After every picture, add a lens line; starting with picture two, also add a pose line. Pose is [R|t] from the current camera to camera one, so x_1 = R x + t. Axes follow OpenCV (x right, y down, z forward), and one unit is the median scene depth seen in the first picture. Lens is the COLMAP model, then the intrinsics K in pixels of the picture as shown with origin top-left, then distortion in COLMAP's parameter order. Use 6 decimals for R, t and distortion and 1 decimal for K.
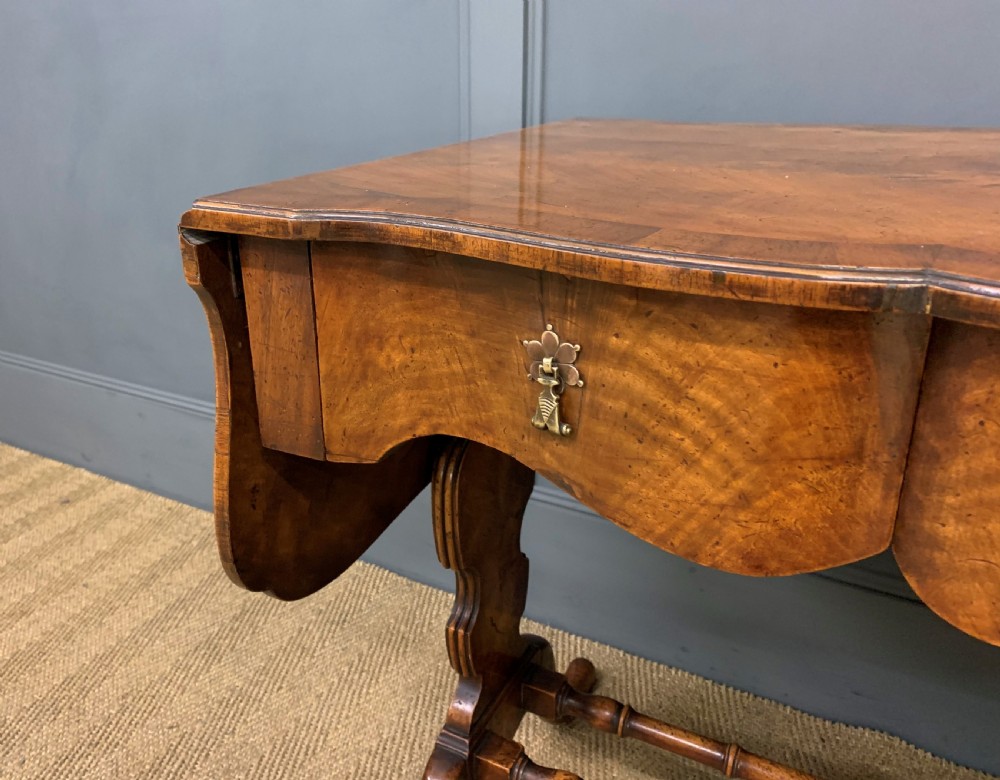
lens RADIAL K [[852.7, 0, 439.7], [0, 852.7, 360.4], [0, 0, 1]] dist [0.041531, -0.039621]
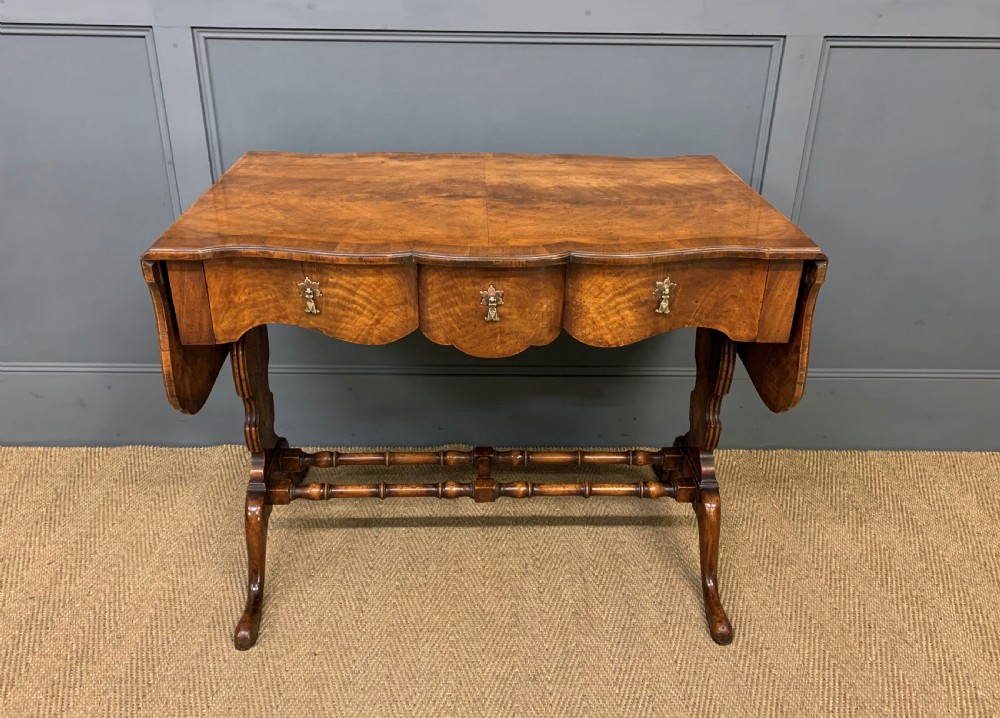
lens RADIAL K [[832.9, 0, 498.6], [0, 832.9, 357.2], [0, 0, 1]] dist [0.026590, -0.020330]
pose [[0.850832, -0.204918, 0.483832, -0.761849], [0.149477, 0.977167, 0.151002, -0.108037], [-0.503728, -0.056155, 0.862035, -1.846660]]
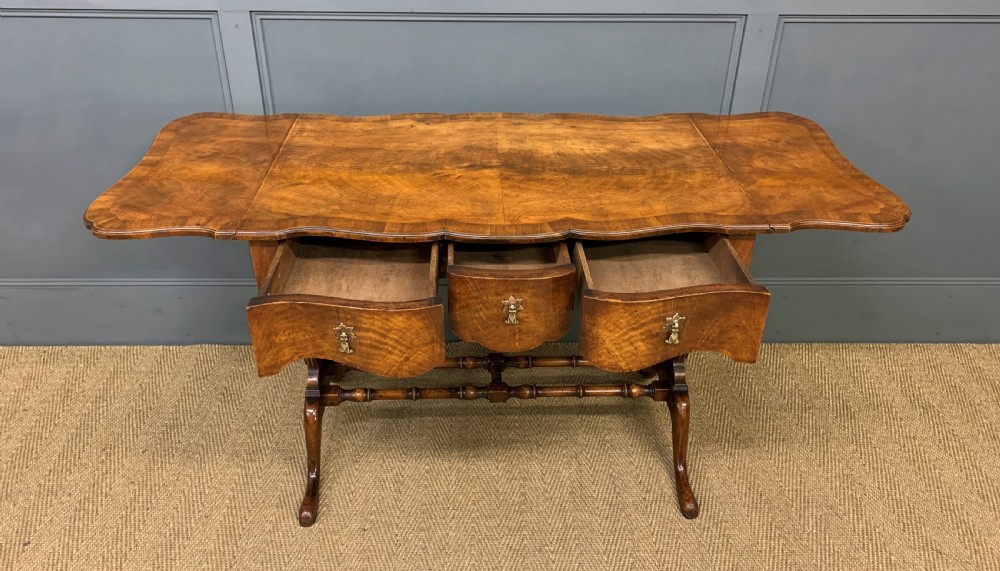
lens RADIAL K [[754.2, 0, 496.3], [0, 754.2, 241.5], [0, 0, 1]] dist [0.037387, -0.041558]
pose [[0.847761, -0.235361, 0.475296, -0.925582], [0.154538, 0.966877, 0.203144, -0.652817], [-0.507364, -0.098766, 0.856053, -2.117628]]
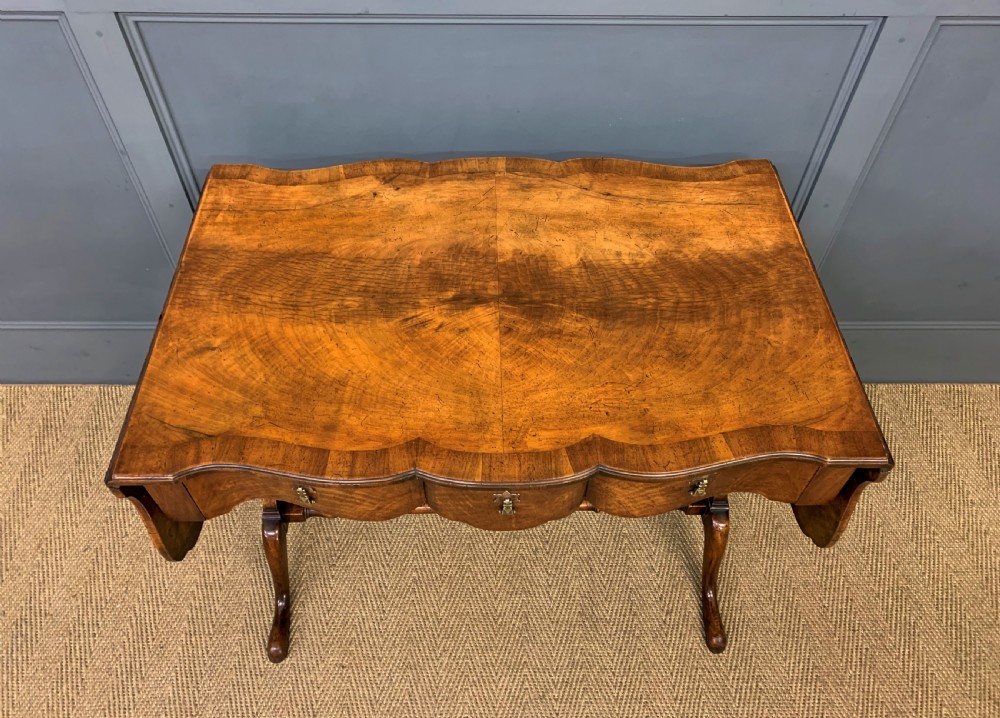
lens RADIAL K [[766.8, 0, 499.2], [0, 766.8, 328.9], [0, 0, 1]] dist [0.018310, -0.010303]
pose [[0.853787, -0.381990, 0.353739, 0.000878], [0.150674, 0.831676, 0.534427, -1.585686], [-0.498342, -0.402988, 0.767630, -0.928497]]
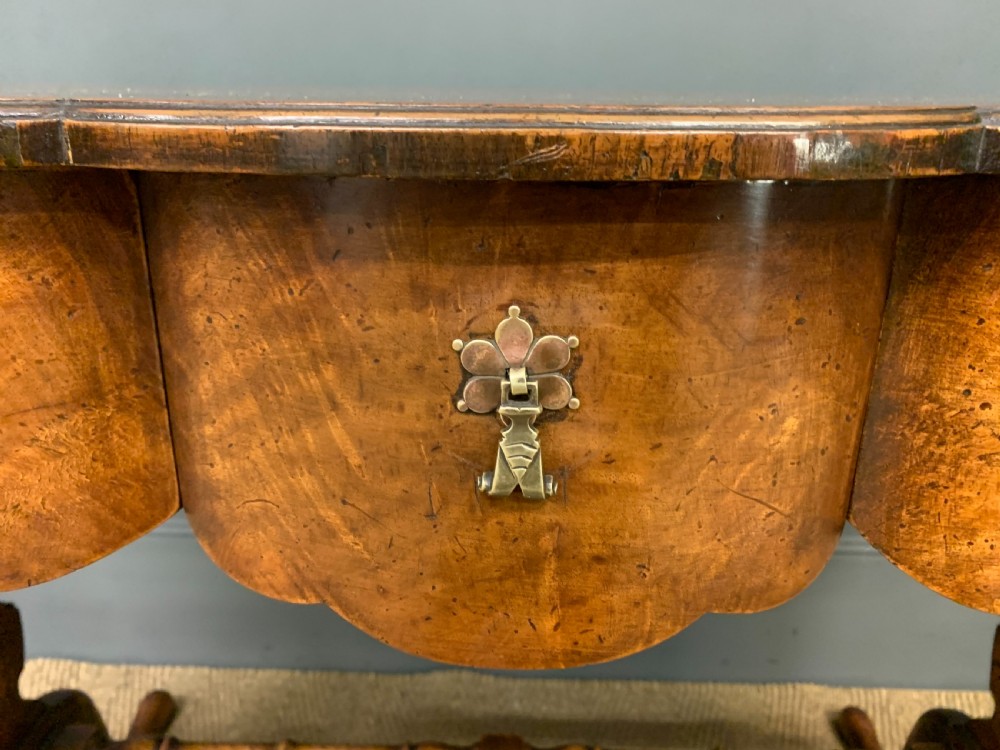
lens RADIAL K [[779.2, 0, 483.0], [0, 779.2, 355.1], [0, 0, 1]] dist [0.007863, -0.006800]
pose [[0.882935, -0.131434, 0.450723, 0.417960], [0.143257, 0.989653, 0.007959, 0.104134], [-0.447106, 0.057542, 0.892628, 0.231665]]
